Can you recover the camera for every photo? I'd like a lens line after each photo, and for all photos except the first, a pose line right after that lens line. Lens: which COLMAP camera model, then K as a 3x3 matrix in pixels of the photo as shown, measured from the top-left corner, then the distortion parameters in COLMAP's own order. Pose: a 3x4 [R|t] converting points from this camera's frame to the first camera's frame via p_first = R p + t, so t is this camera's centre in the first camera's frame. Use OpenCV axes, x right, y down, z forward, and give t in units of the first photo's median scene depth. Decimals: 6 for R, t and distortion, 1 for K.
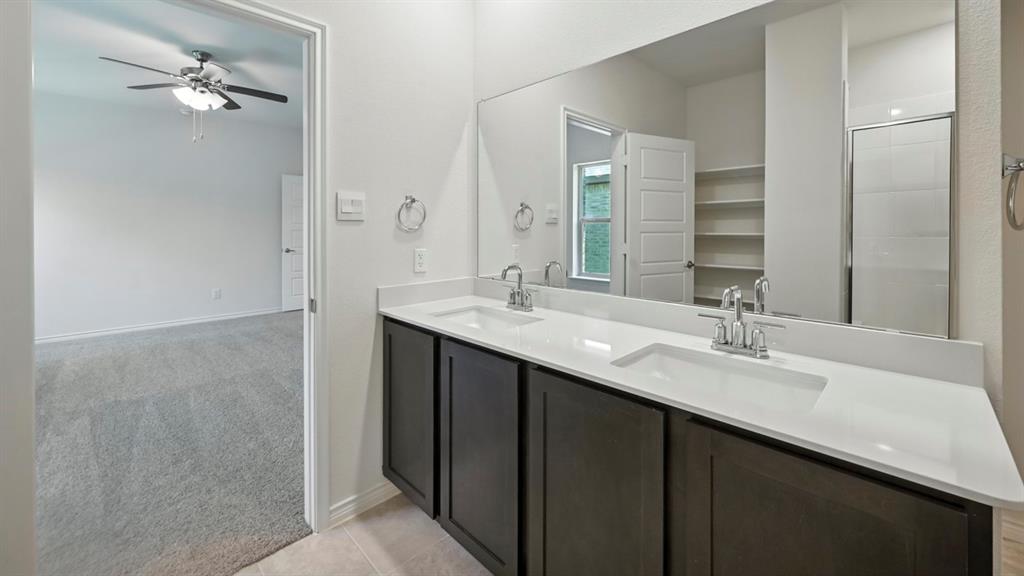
lens RADIAL K [[407.3, 0, 506.6], [0, 407.3, 227.3], [0, 0, 1]] dist [0.001992, -0.000058]
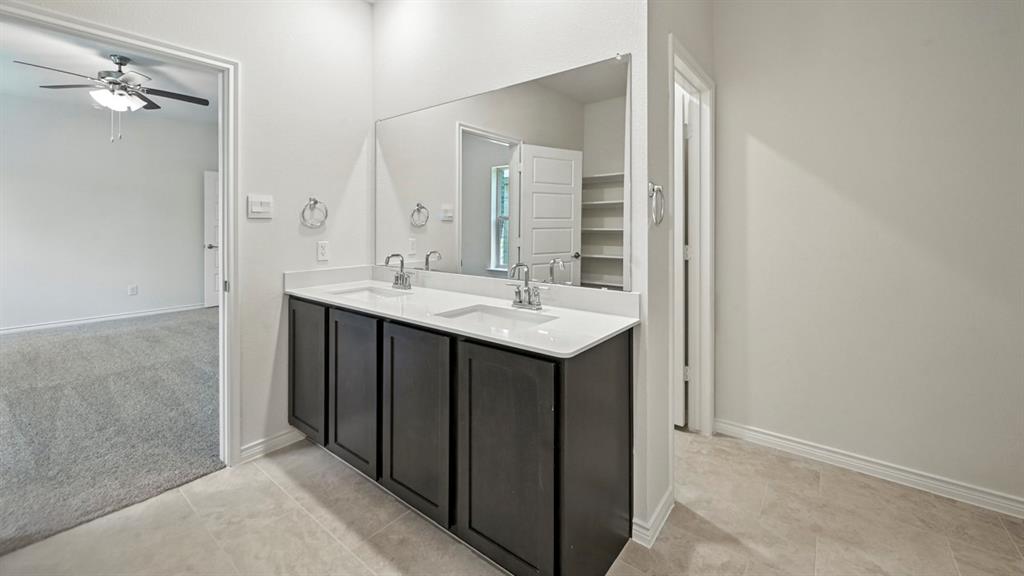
lens RADIAL K [[409.7, 0, 507.2], [0, 409.7, 224.2], [0, 0, 1]] dist [-0.000811, -0.000195]
pose [[0.991705, 0.001741, 0.128520, 0.182656], [-0.001969, 0.999997, 0.001651, -0.002277], [-0.128517, -0.001890, 0.991706, -0.299818]]
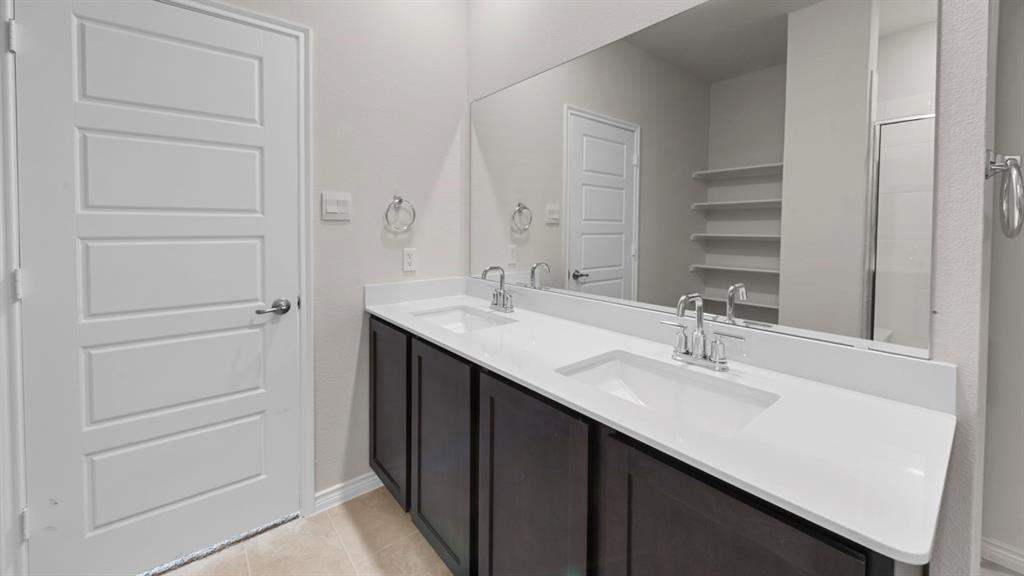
lens RADIAL K [[397.9, 0, 511.7], [0, 397.9, 235.8], [0, 0, 1]] dist [0.006128, -0.002109]
pose [[0.996604, 0.008465, -0.081906, 0.126190], [-0.006392, 0.999653, 0.025546, -0.005837], [0.082094, -0.024935, 0.996313, 0.029365]]
